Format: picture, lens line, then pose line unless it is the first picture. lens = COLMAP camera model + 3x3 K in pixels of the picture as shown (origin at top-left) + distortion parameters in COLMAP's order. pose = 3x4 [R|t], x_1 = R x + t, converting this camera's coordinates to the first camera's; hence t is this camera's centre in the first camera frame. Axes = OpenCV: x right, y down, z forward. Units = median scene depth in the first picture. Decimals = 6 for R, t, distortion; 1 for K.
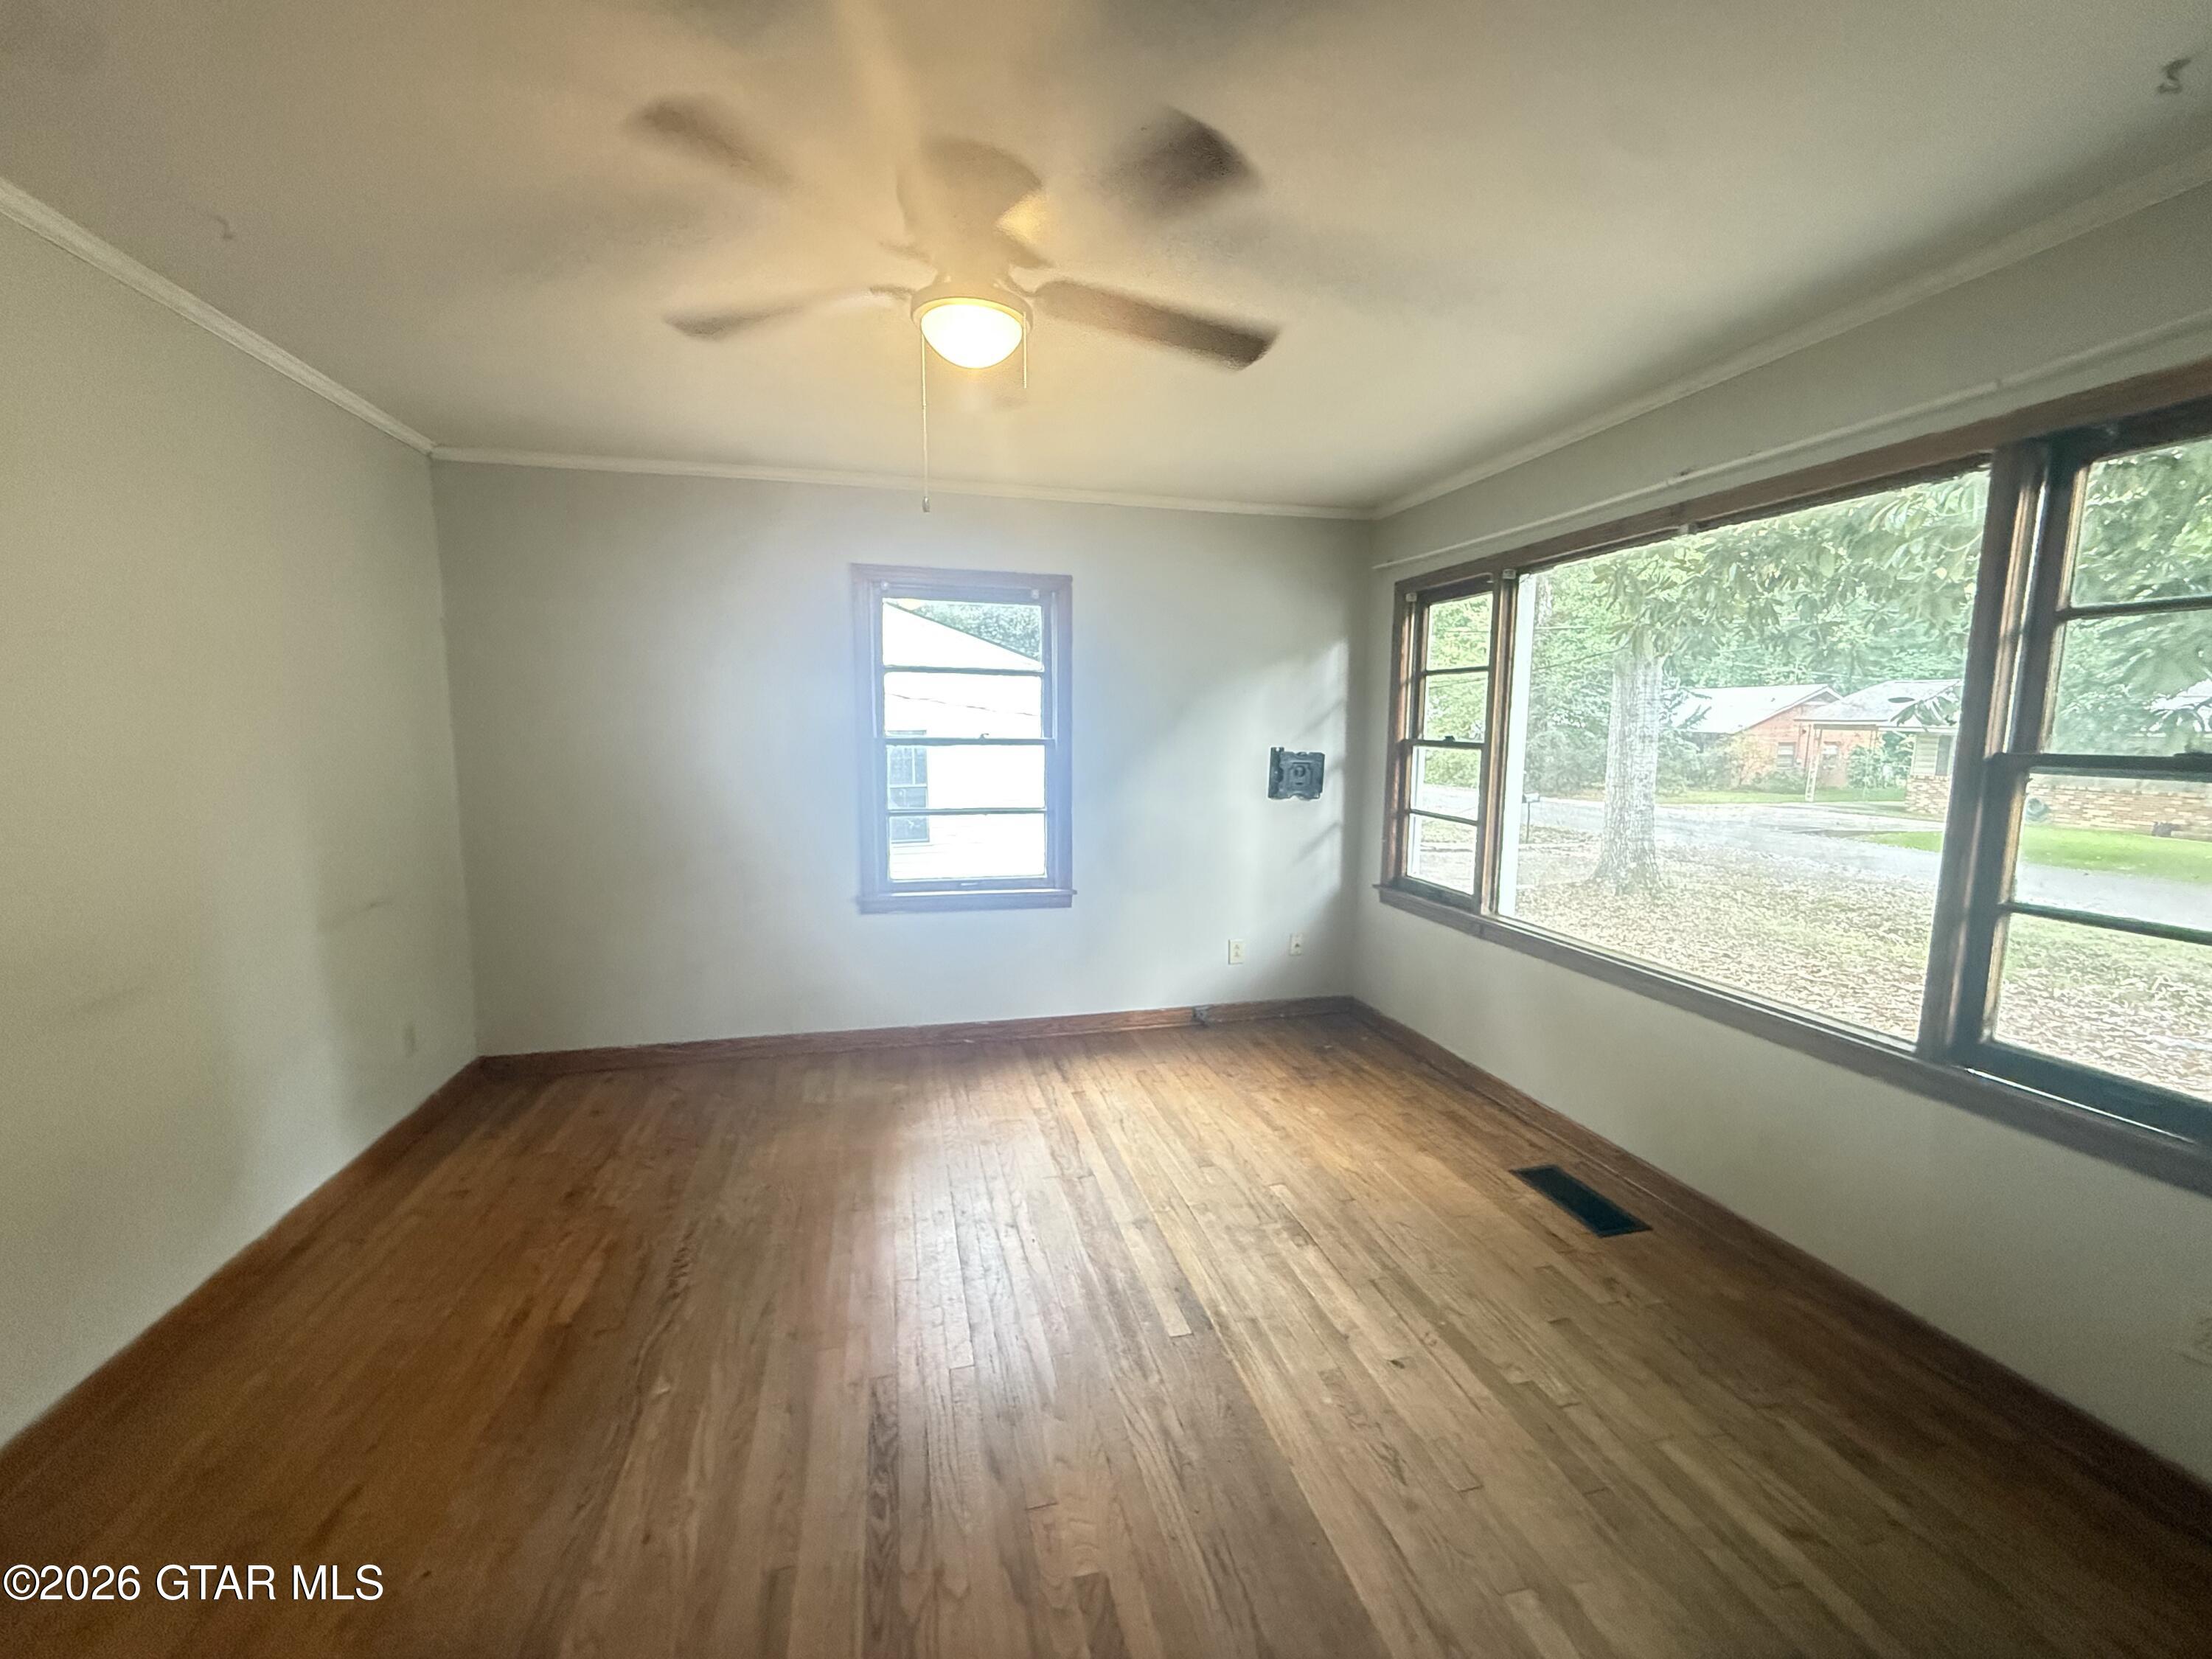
lens RADIAL K [[881.5, 0, 1106.0], [0, 881.5, 829.5], [0, 0, 1]] dist [-0.000342, 0.000394]
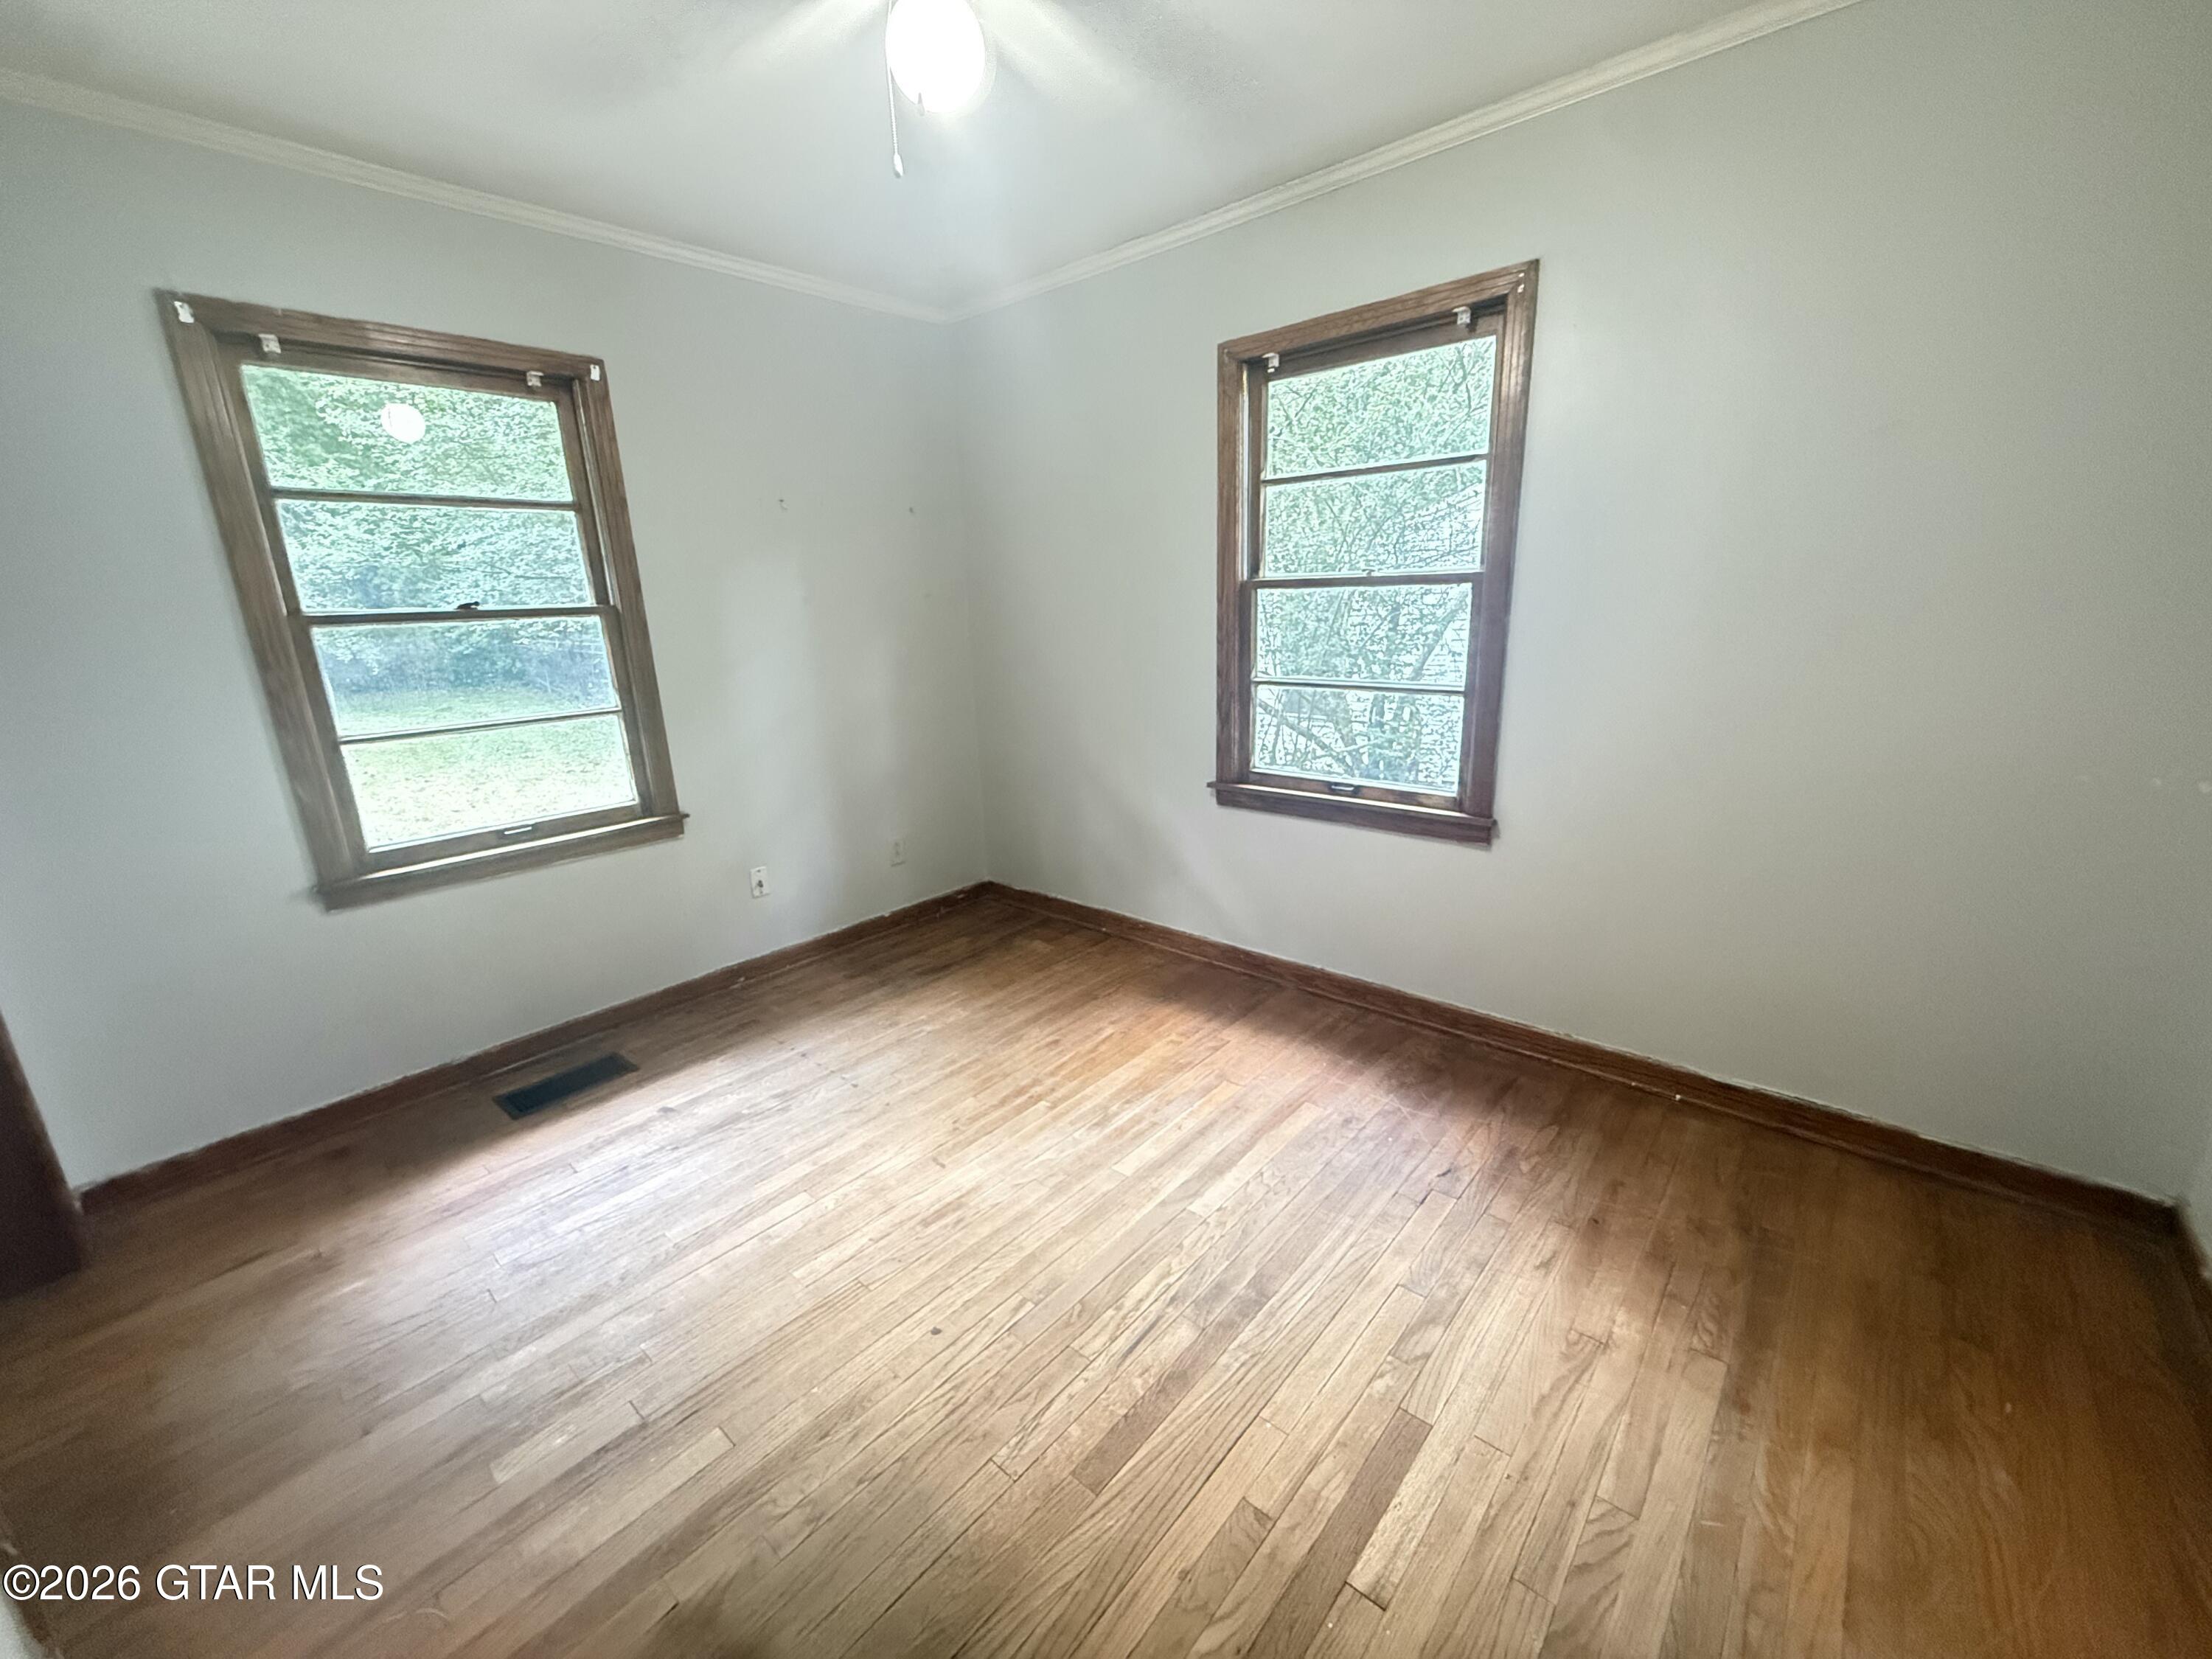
lens RADIAL K [[881.5, 0, 1106.0], [0, 881.5, 829.5], [0, 0, 1]] dist [-0.000342, 0.000394]
pose [[0.882526, -0.155228, 0.443906, -0.055254], [0.084516, 0.980935, 0.174993, -0.018408], [-0.462607, -0.116919, 0.878820, 0.195918]]
